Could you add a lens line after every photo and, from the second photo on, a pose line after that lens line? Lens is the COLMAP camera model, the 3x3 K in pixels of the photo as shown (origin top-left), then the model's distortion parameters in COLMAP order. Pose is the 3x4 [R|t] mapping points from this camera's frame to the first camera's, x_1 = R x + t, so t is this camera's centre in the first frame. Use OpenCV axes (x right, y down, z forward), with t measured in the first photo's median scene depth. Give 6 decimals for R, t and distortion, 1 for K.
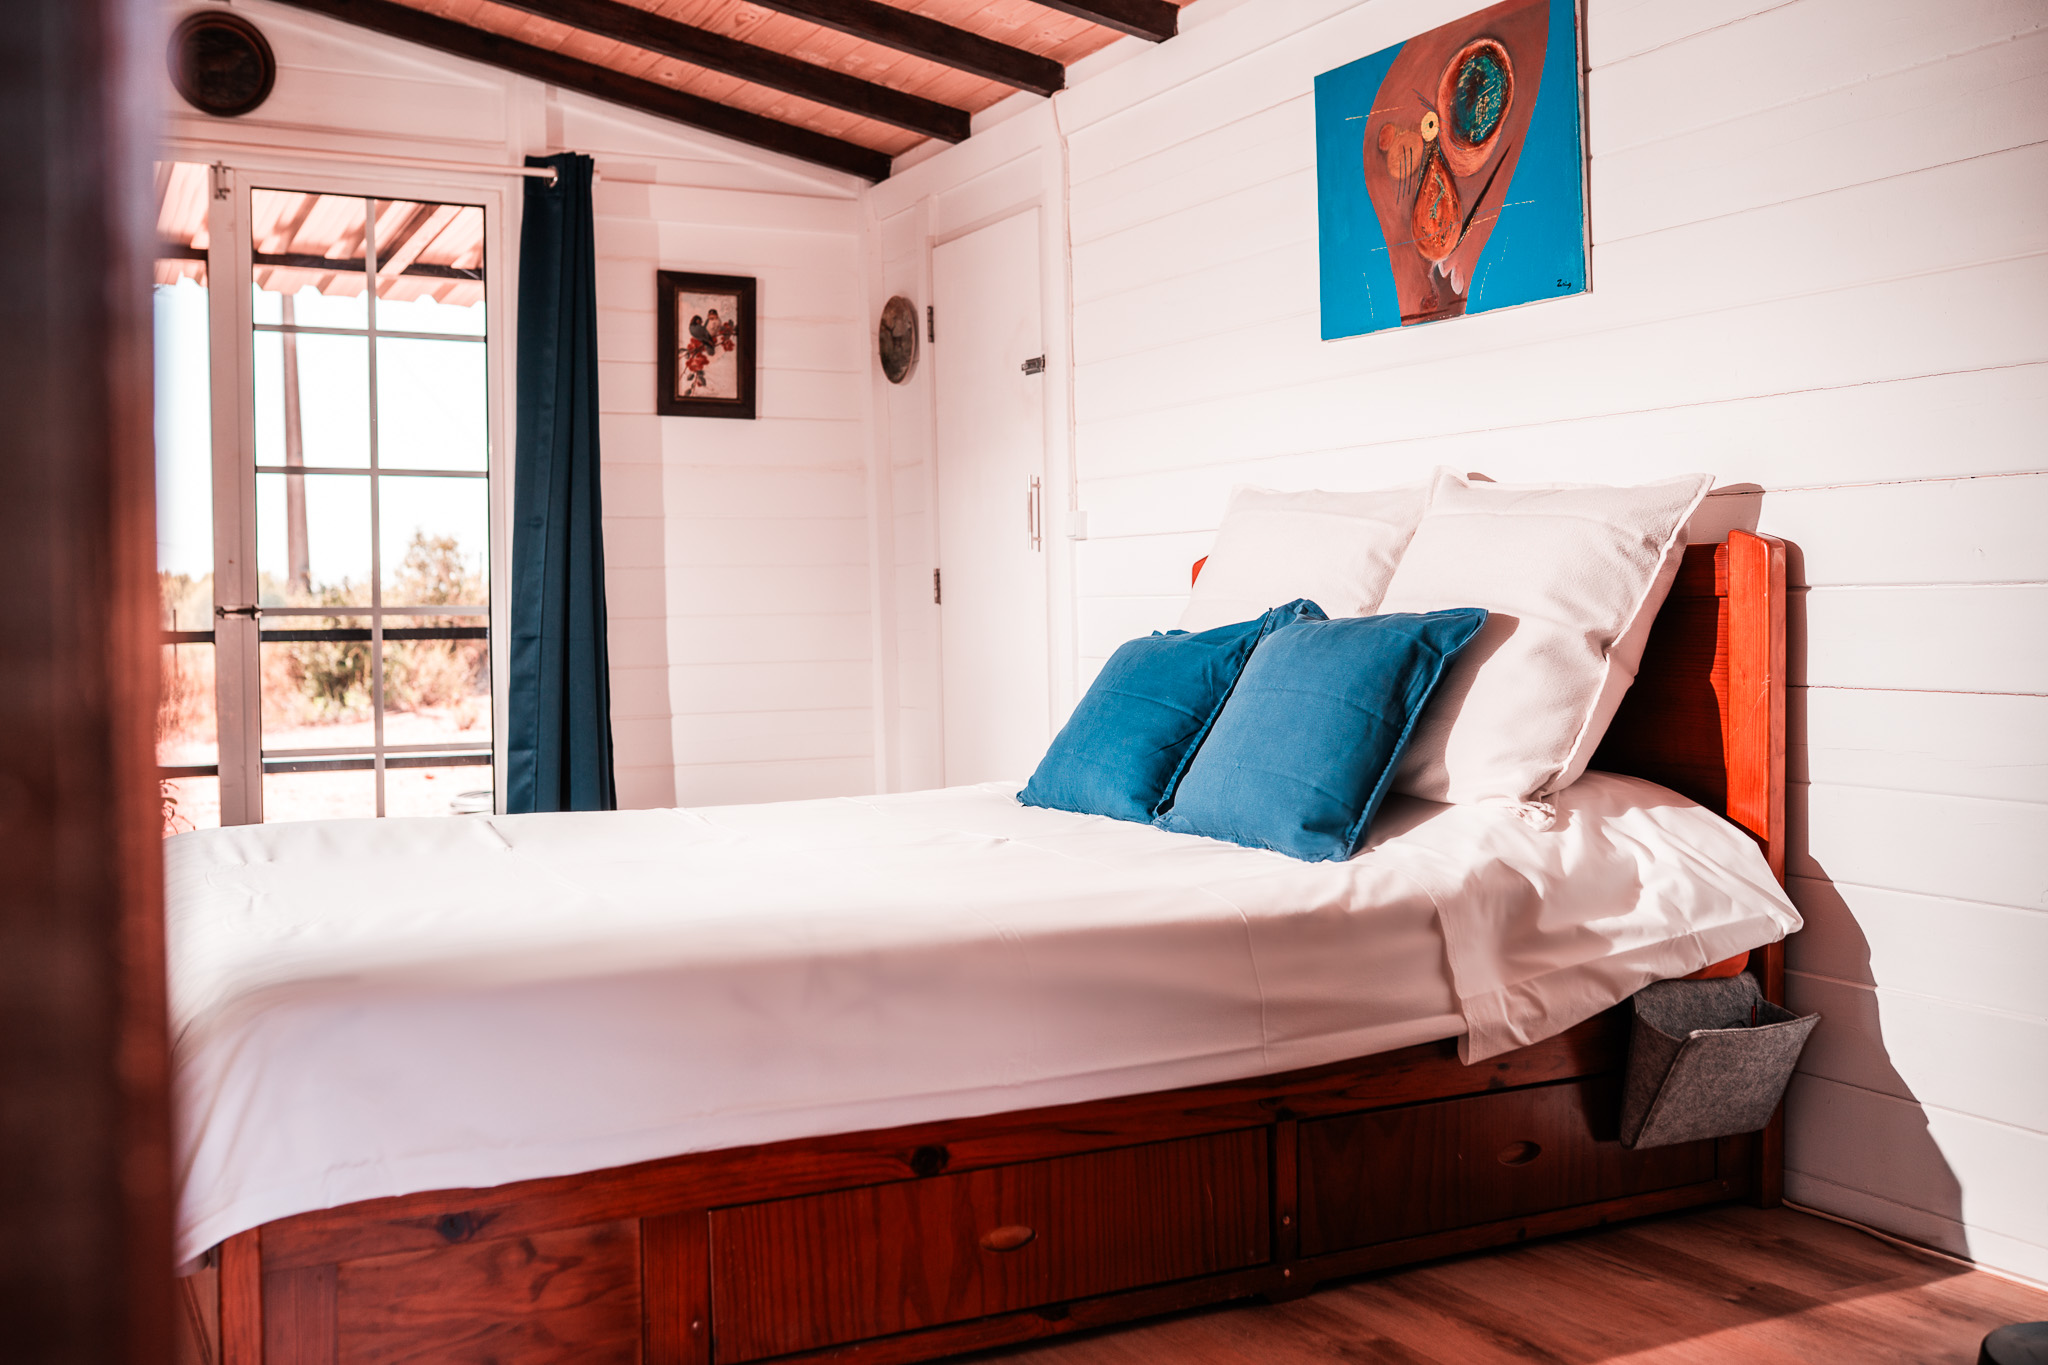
lens RADIAL K [[2001.3, 0, 1023.3], [0, 2001.3, 681.0], [0, 0, 1]] dist [-0.026780, 0.000000]
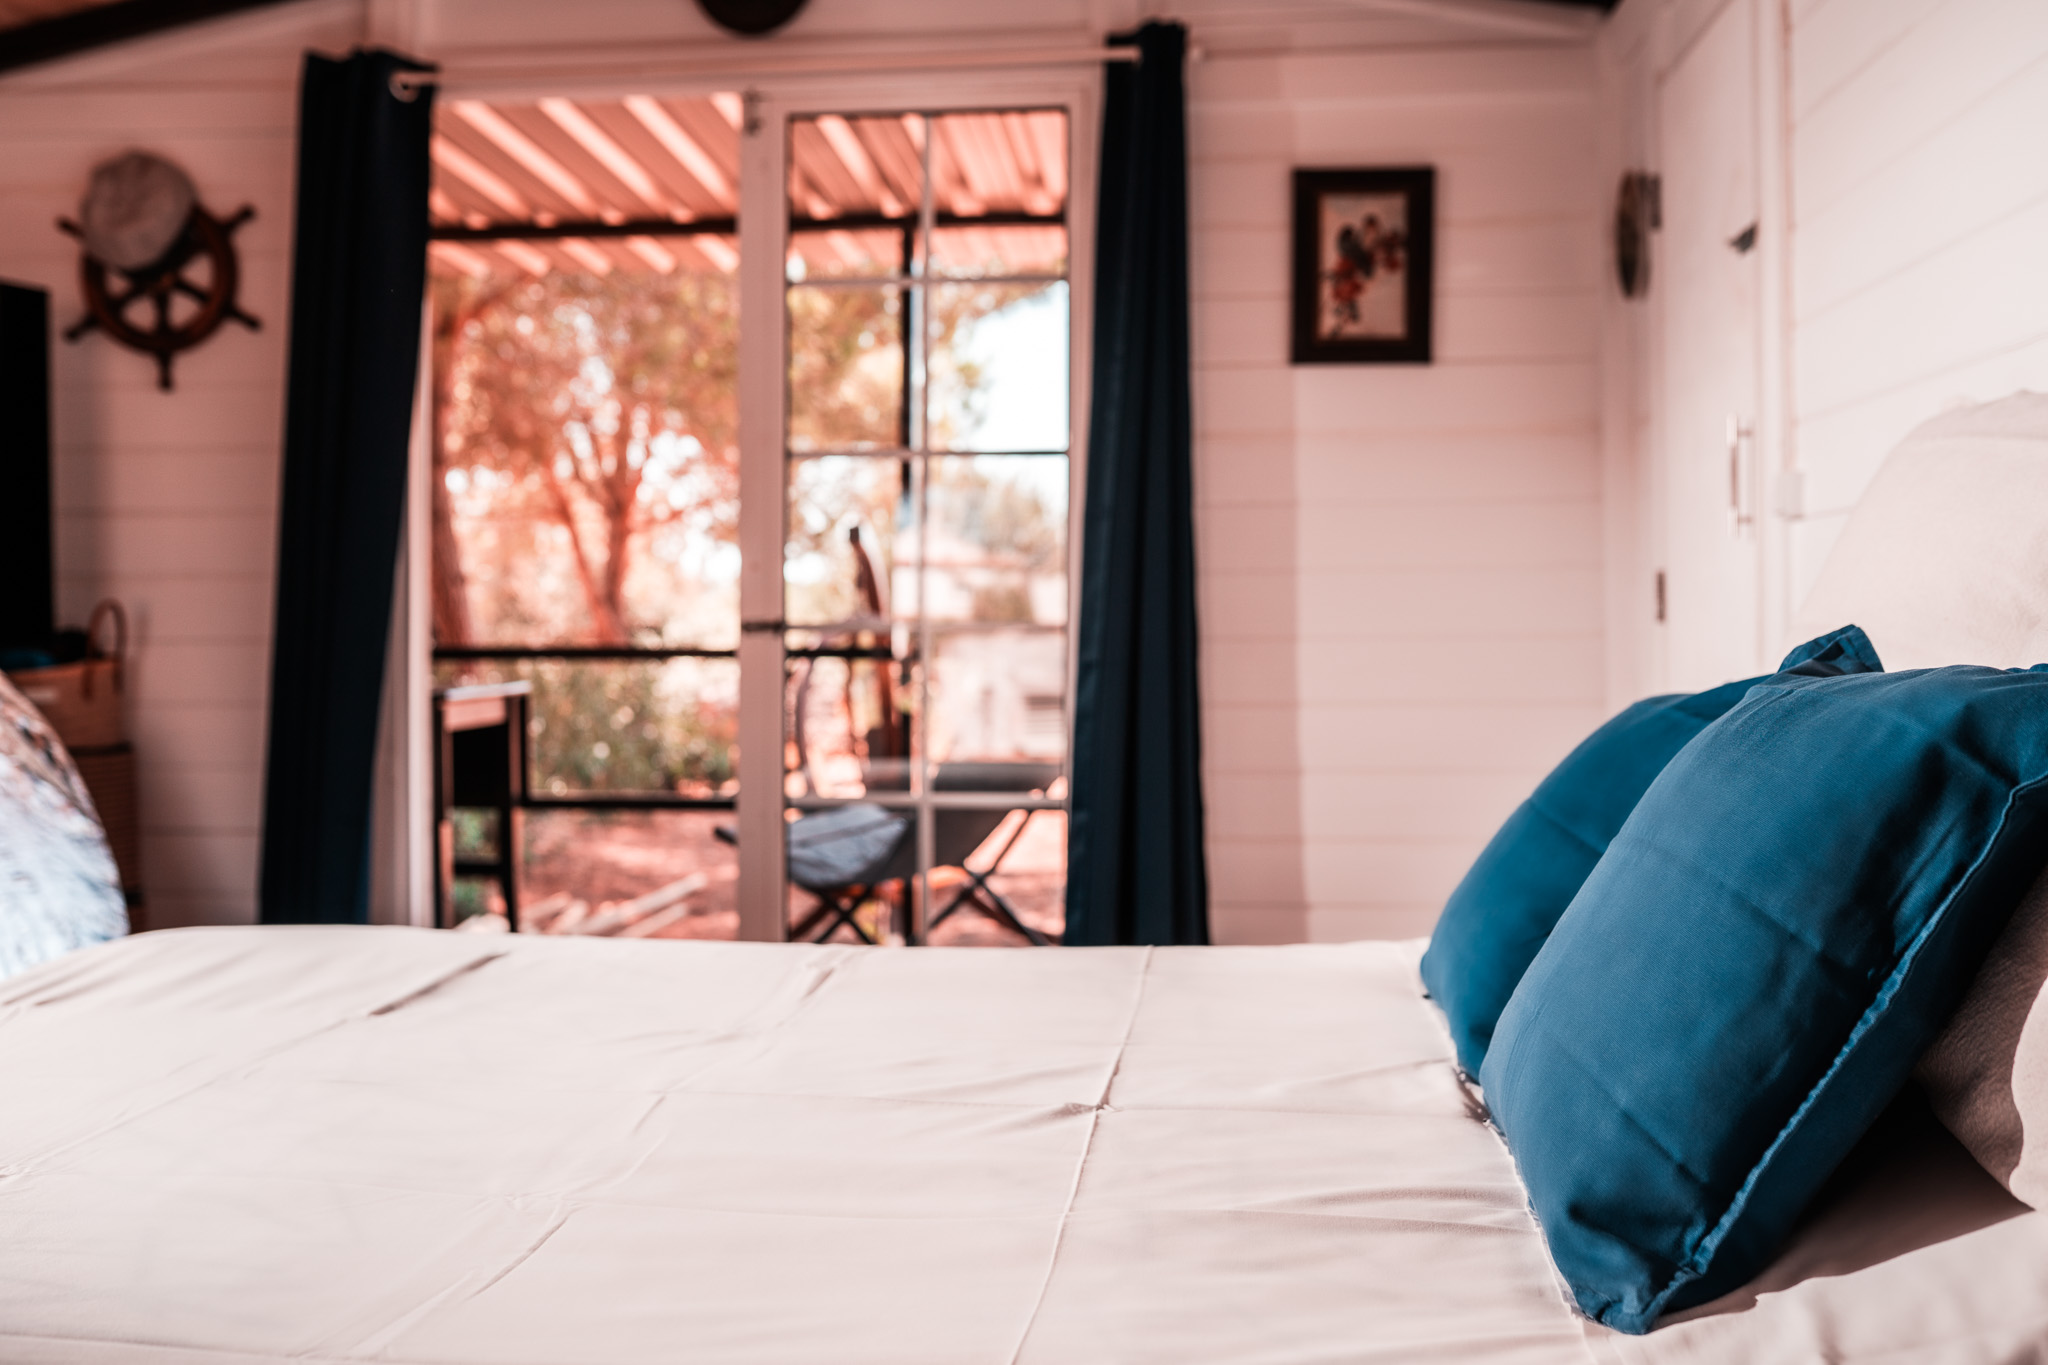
lens RADIAL K [[2001.3, 0, 1021.6], [0, 2001.3, 676.1], [0, 0, 1]] dist [-0.026780, 0.000000]
pose [[0.839417, 0.020973, -0.543082, 0.143876], [-0.024996, 0.999688, -0.000029, -0.016129], [0.542912, 0.013599, 0.839679, 0.339886]]
